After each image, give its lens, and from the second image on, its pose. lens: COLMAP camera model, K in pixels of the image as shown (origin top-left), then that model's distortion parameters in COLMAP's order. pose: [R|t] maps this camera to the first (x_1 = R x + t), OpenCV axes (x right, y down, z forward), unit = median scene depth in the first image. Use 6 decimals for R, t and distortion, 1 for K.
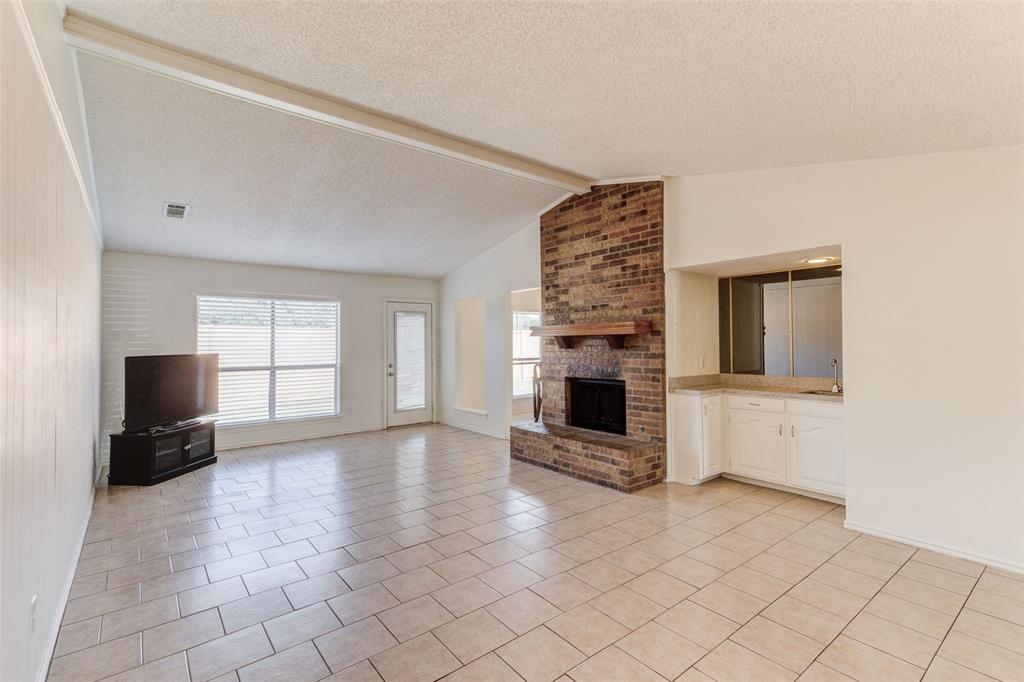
lens RADIAL K [[467.1, 0, 509.2], [0, 467.1, 335.1], [0, 0, 1]] dist [0.020450, 0.000057]
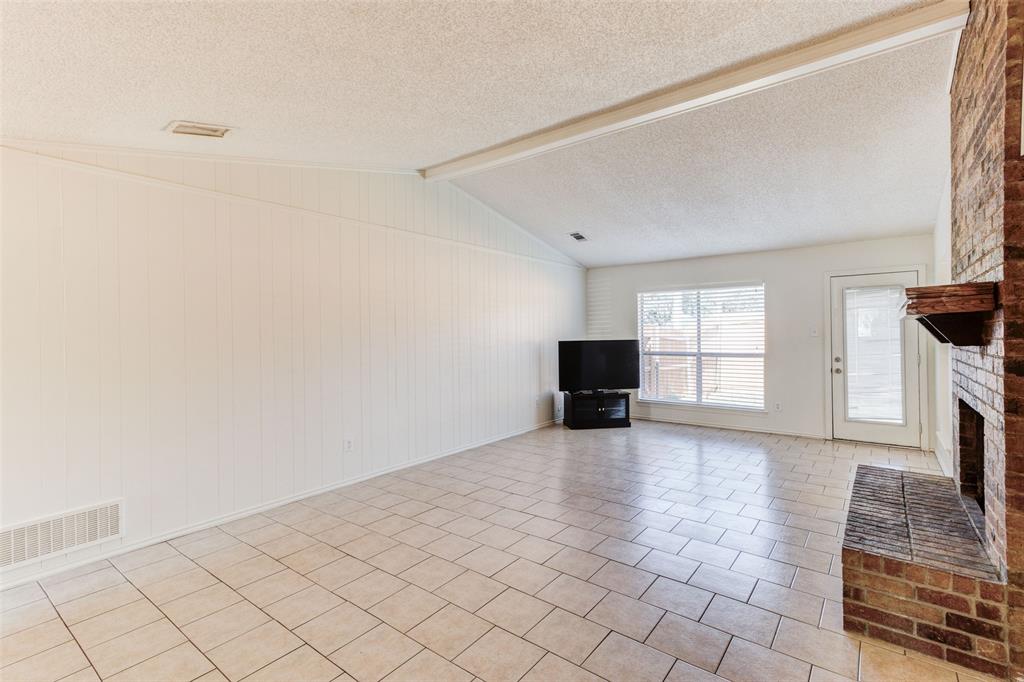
lens RADIAL K [[467.1, 0, 509.2], [0, 467.1, 335.1], [0, 0, 1]] dist [0.020450, 0.000057]
pose [[0.239166, 0.007087, -0.970953, 0.420247], [0.025220, 0.999591, 0.013508, 0.001424], [0.970651, -0.027719, 0.238890, 0.333300]]
